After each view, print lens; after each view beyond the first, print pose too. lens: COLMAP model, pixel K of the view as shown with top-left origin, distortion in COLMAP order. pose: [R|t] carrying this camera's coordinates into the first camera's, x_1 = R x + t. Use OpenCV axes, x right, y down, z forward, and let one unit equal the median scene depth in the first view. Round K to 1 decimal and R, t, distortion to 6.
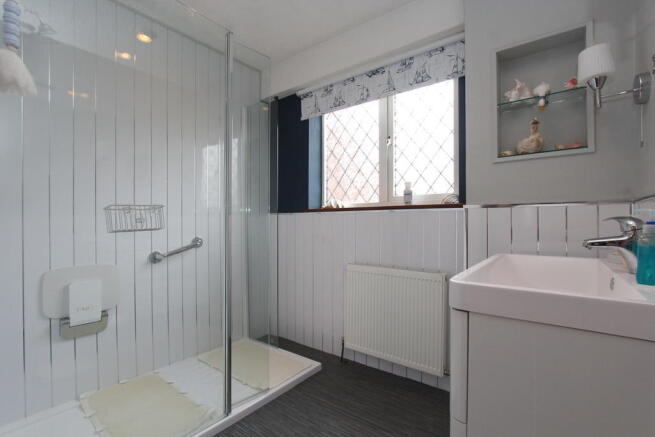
lens RADIAL K [[303.8, 0, 329.4], [0, 303.8, 220.3], [0, 0, 1]] dist [-0.012919, -0.000352]
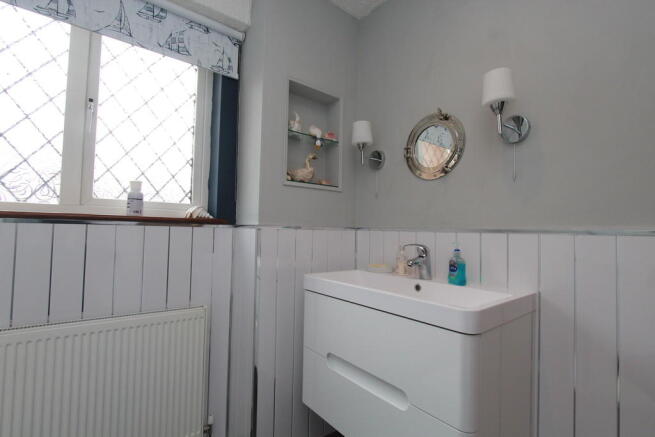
lens RADIAL K [[303.8, 0, 328.2], [0, 303.8, 219.7], [0, 0, 1]] dist [-0.012919, -0.000352]
pose [[0.246955, 0.044007, 0.968027, -0.312545], [-0.027599, 0.998882, -0.038369, -0.028944], [-0.968634, -0.017241, 0.247894, 0.465367]]
